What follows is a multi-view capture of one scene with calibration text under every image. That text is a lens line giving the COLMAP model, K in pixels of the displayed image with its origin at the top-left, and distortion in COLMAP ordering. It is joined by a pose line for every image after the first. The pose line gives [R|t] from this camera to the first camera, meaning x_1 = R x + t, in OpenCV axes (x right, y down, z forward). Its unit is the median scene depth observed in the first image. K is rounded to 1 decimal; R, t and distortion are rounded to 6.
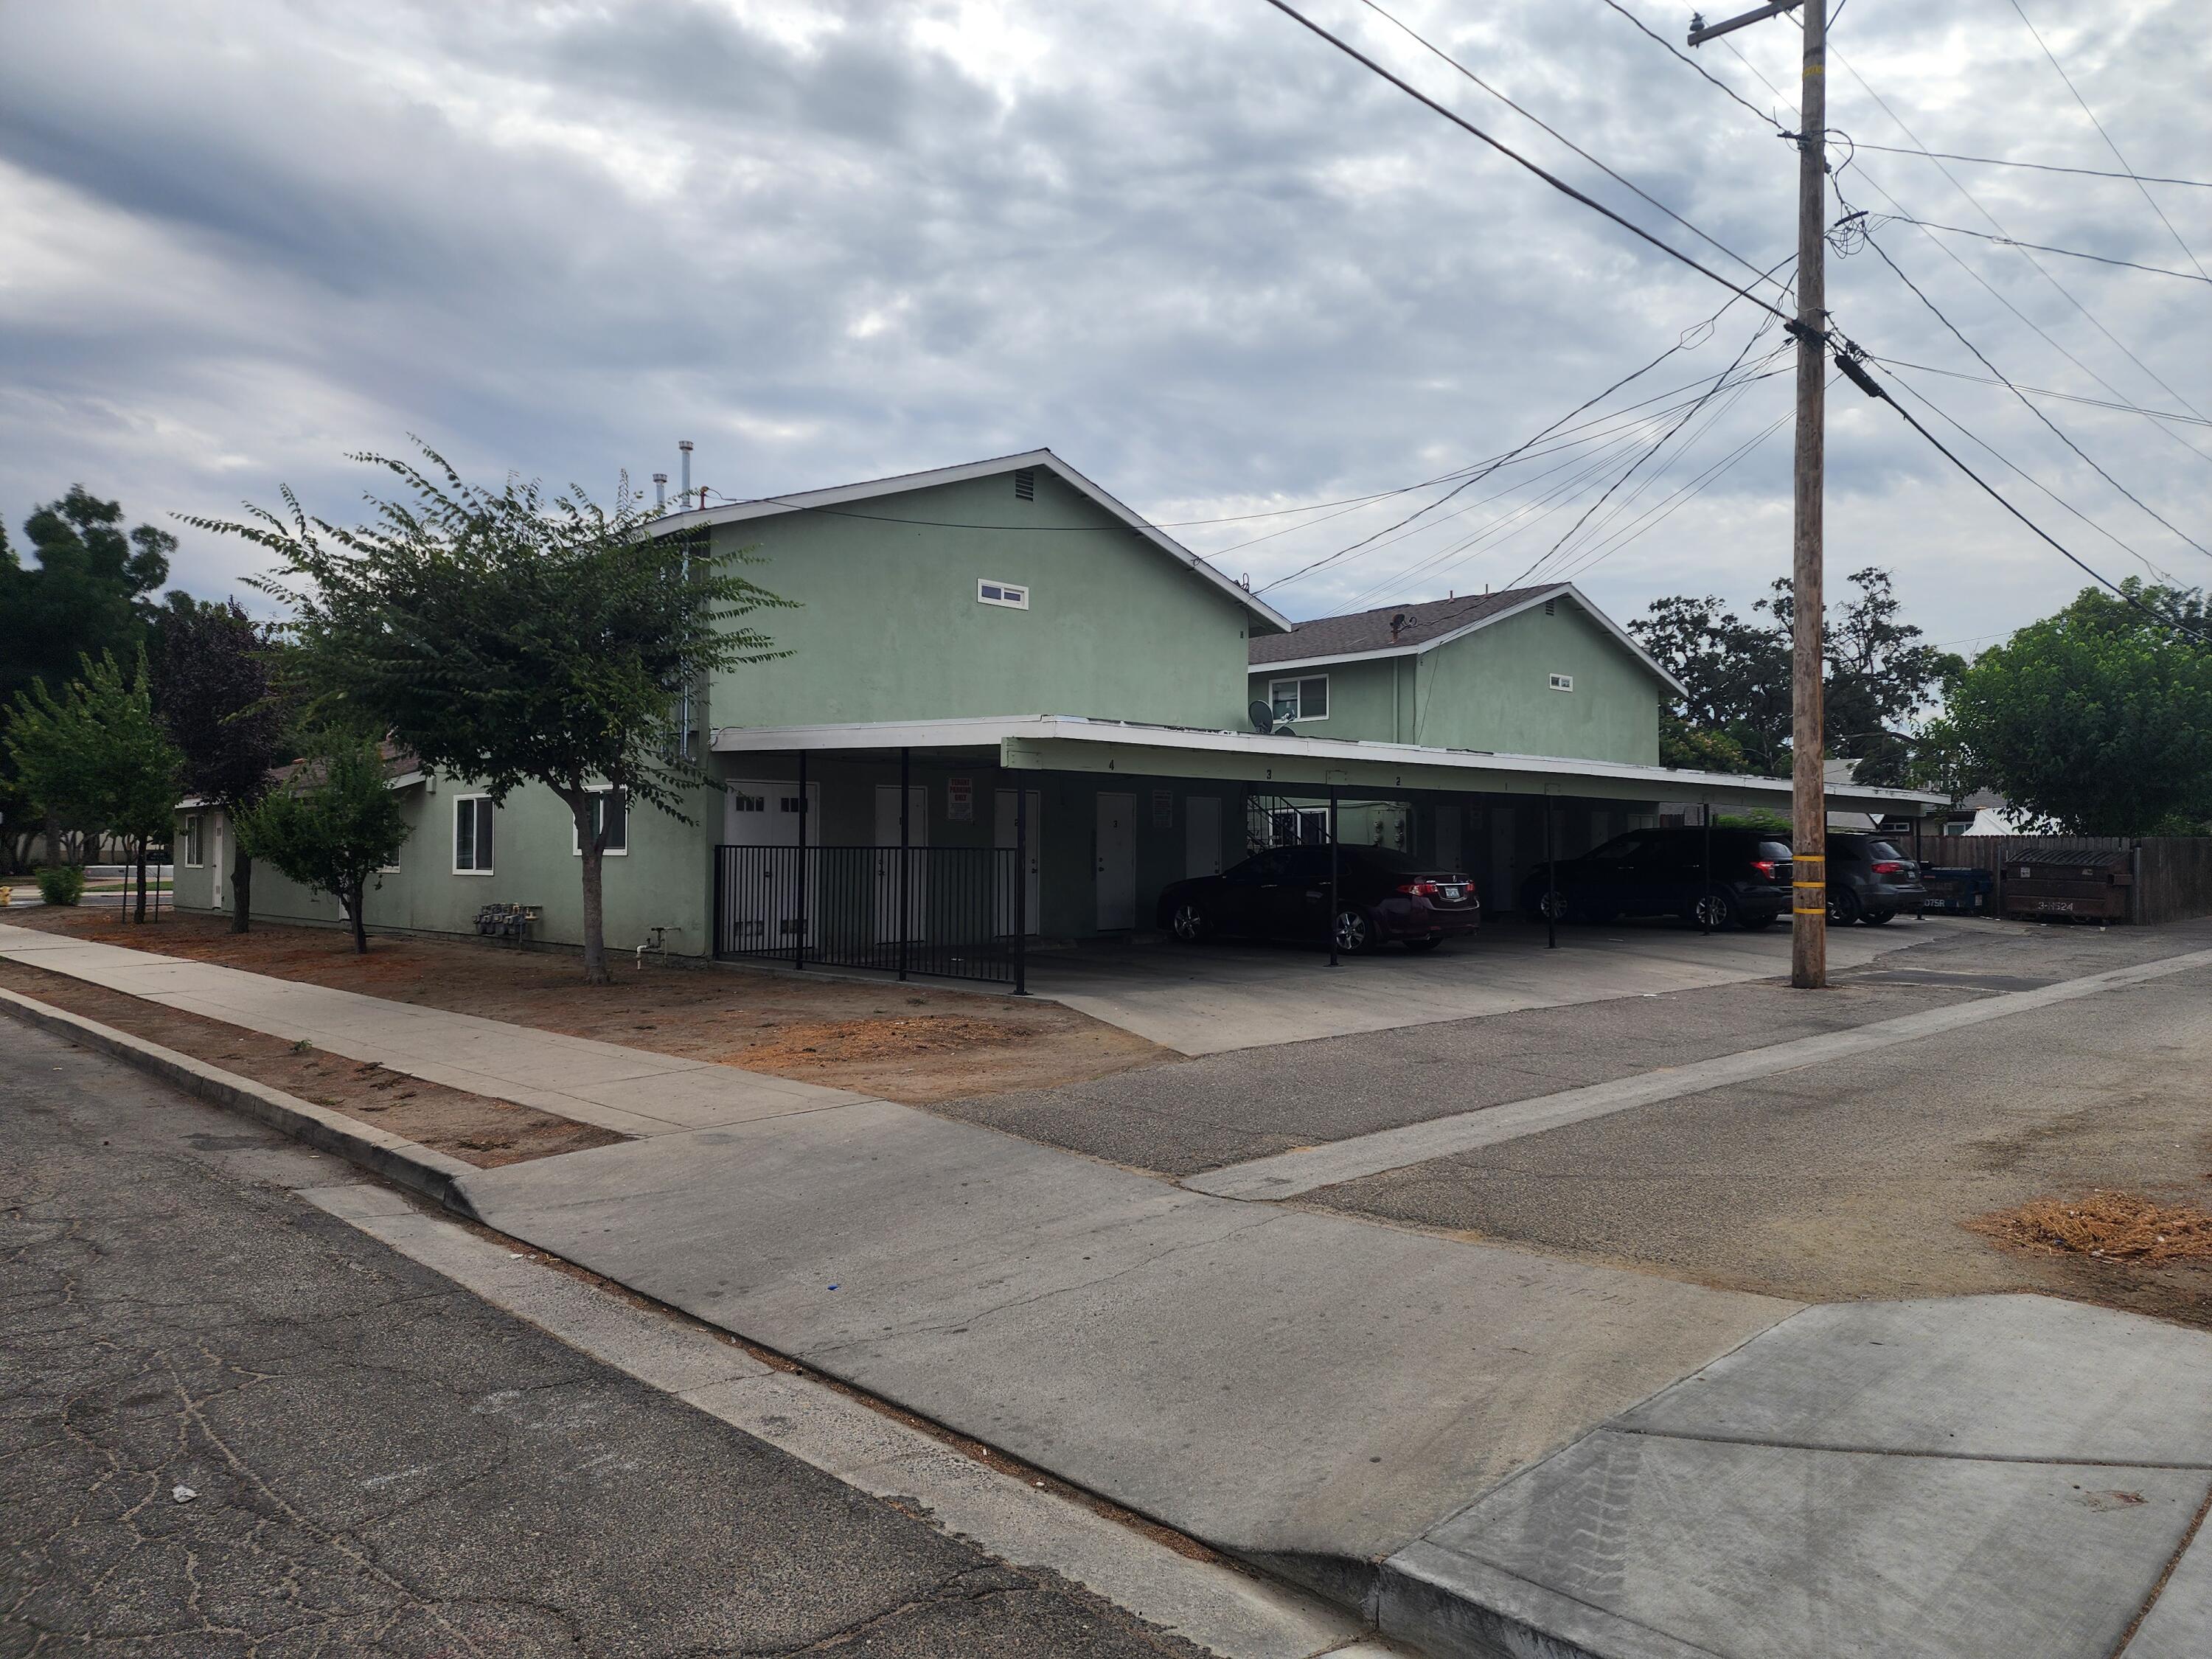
lens RADIAL K [[1472.2, 0, 1125.2], [0, 1472.2, 827.8], [0, 0, 1]] dist [0.105333, -0.111645]
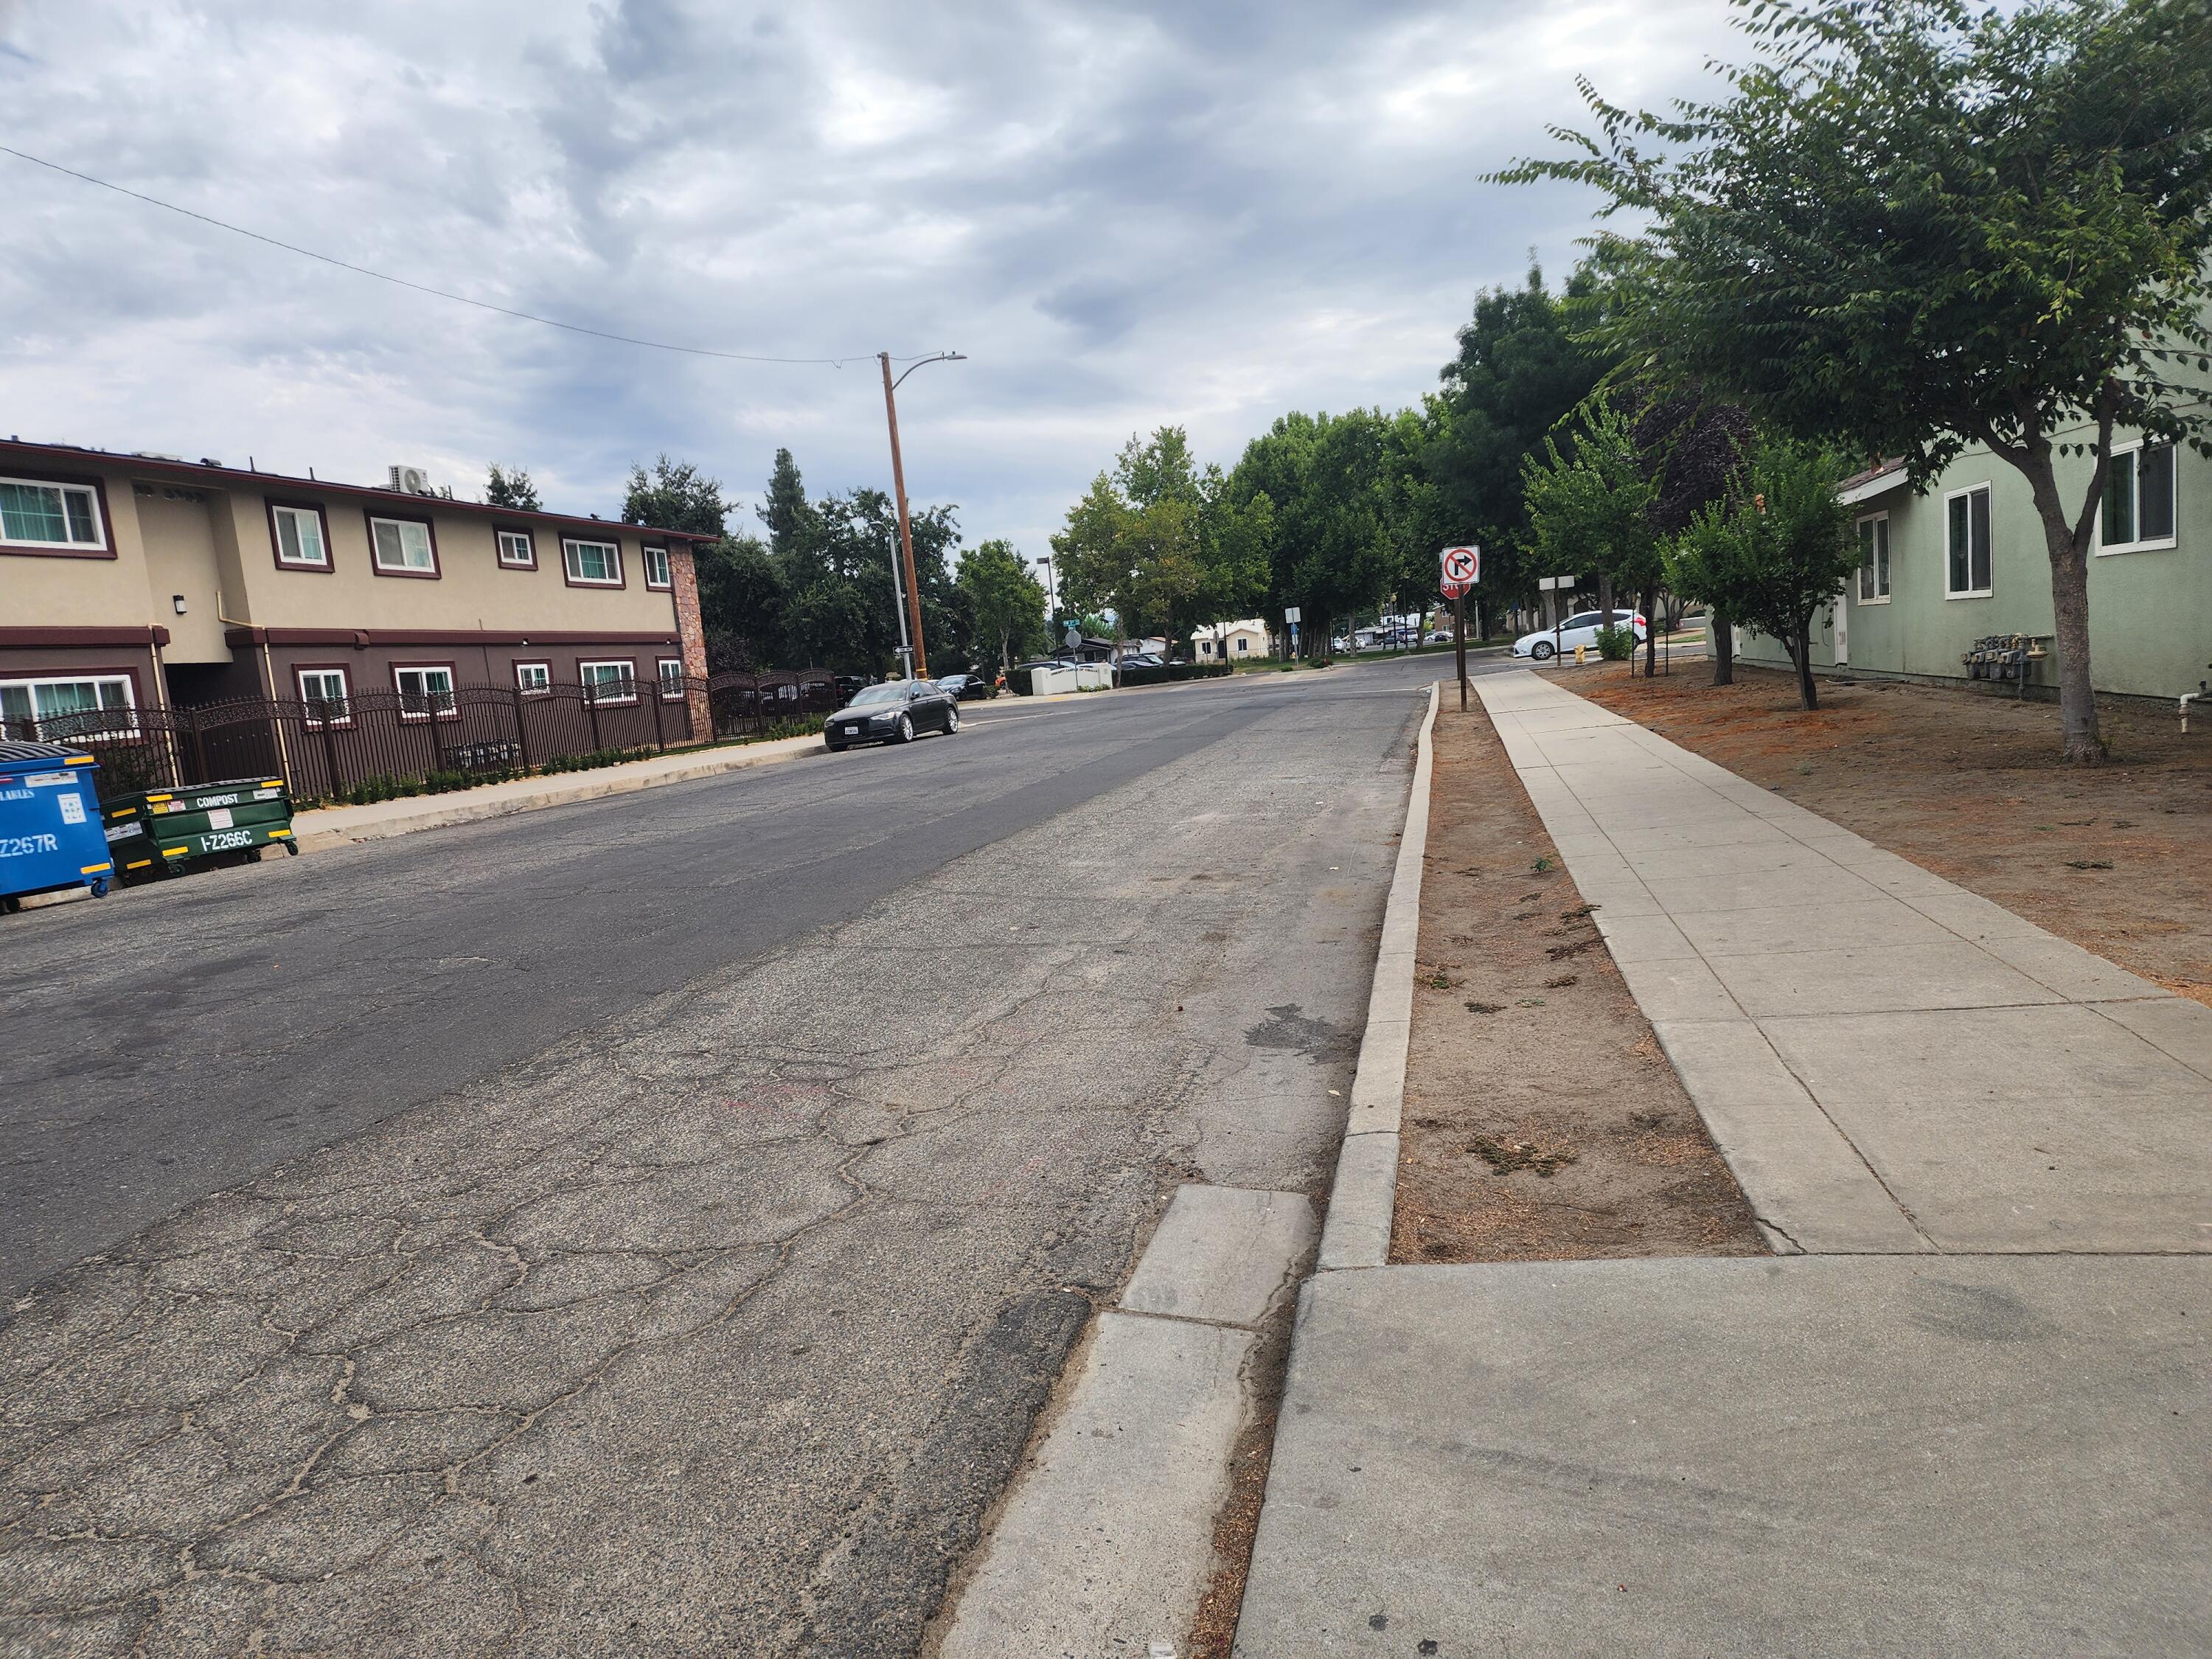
lens RADIAL K [[1472.2, 0, 1125.2], [0, 1472.2, 827.8], [0, 0, 1]] dist [0.105333, -0.111645]
pose [[0.544123, 0.046268, -0.837728, -0.035230], [0.102275, 0.987374, 0.120963, 0.011565], [0.832748, -0.151498, 0.532521, 0.247281]]
